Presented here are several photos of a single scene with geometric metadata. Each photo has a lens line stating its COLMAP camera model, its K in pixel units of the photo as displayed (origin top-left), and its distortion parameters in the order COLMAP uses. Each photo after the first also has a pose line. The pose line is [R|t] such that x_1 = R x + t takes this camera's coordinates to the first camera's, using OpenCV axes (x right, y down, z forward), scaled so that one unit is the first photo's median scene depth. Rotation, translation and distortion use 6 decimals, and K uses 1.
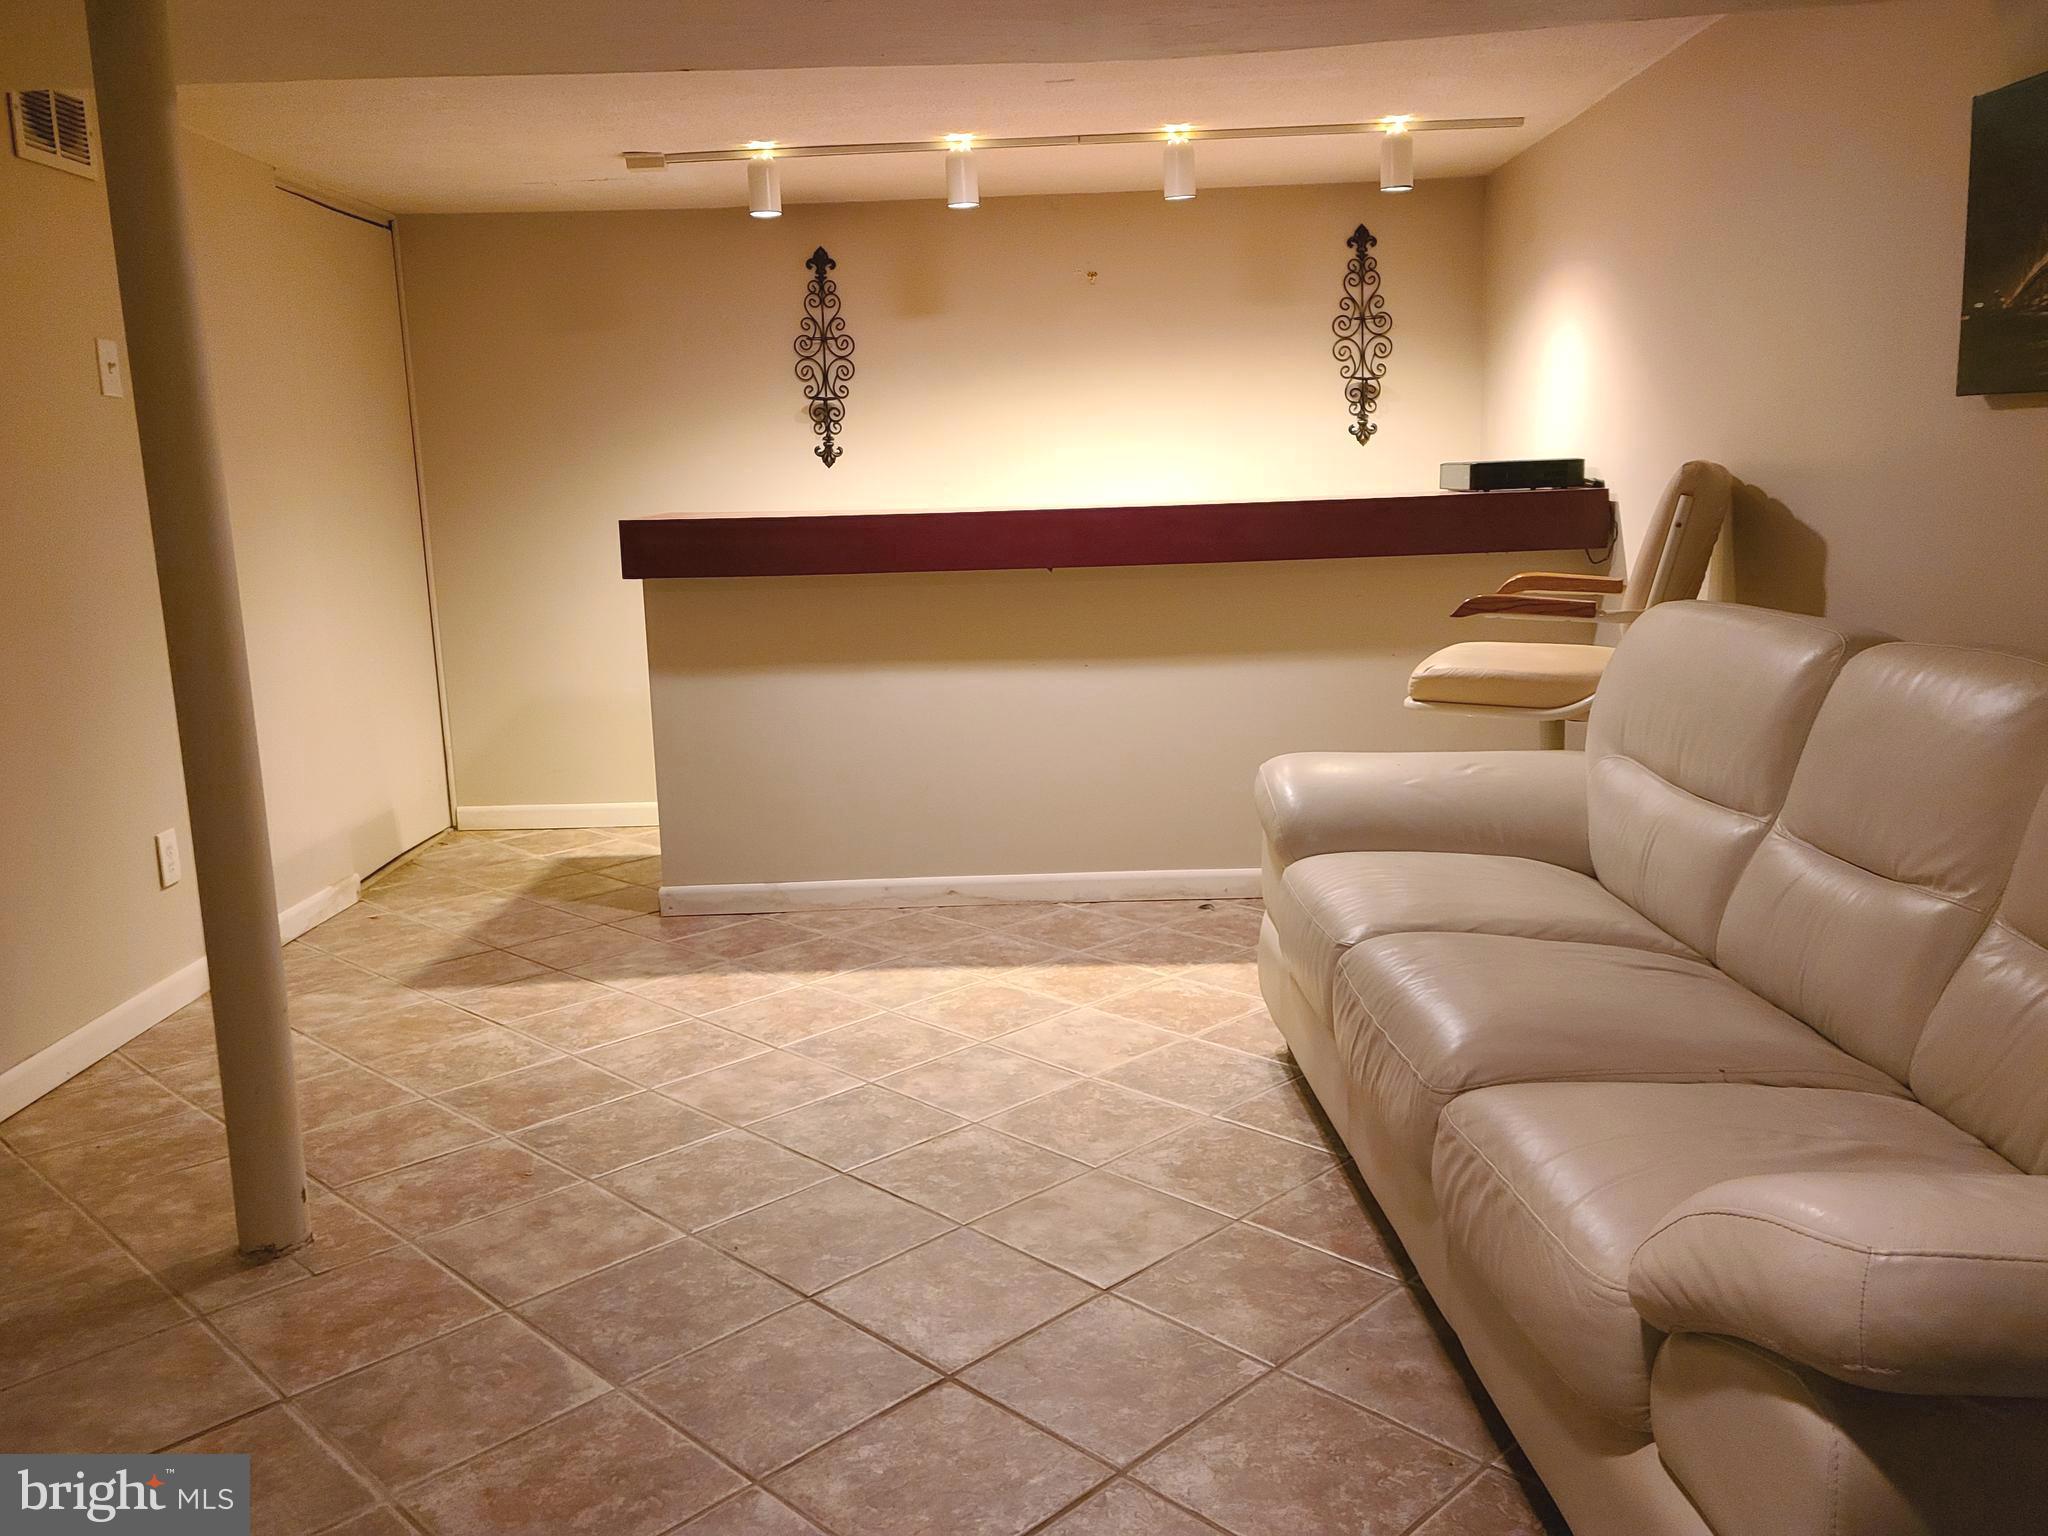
lens RADIAL K [[1650.1, 0, 1058.7], [0, 1650.1, 768.5], [0, 0, 1]] dist [0.087133, -0.054763]
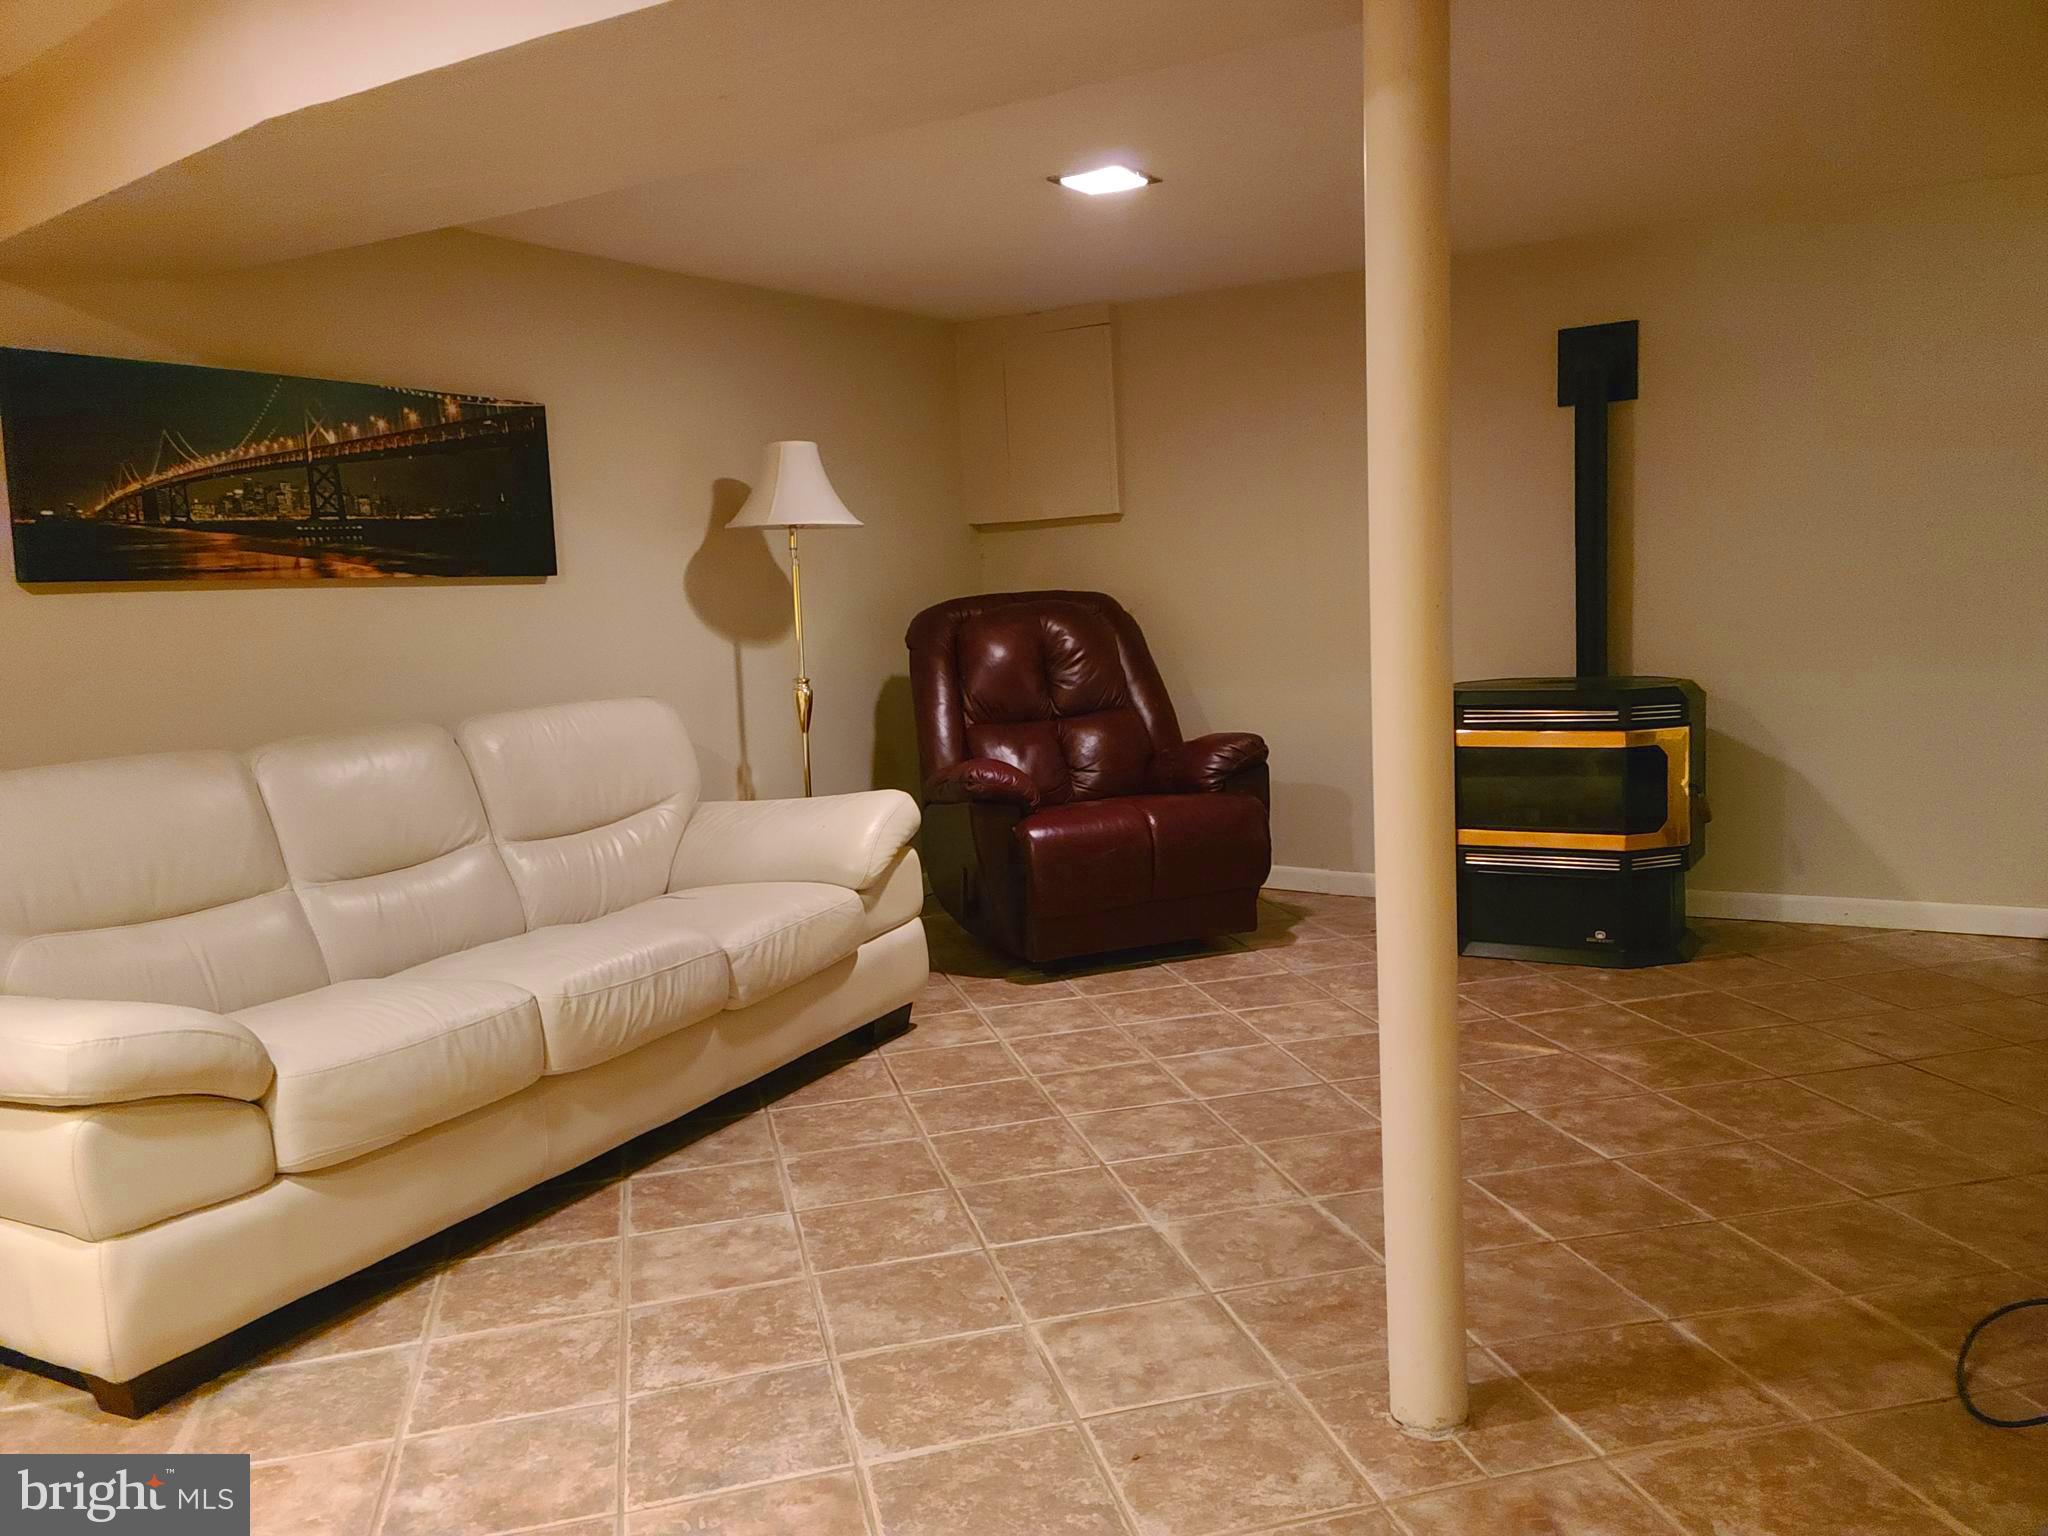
lens RADIAL K [[1650.1, 0, 1058.7], [0, 1650.1, 768.5], [0, 0, 1]] dist [0.087133, -0.054763]
pose [[-0.858943, 0.011320, 0.511946, -0.780204], [0.159732, 0.955795, 0.246864, -0.289541], [-0.486521, 0.293816, -0.822782, 1.782329]]
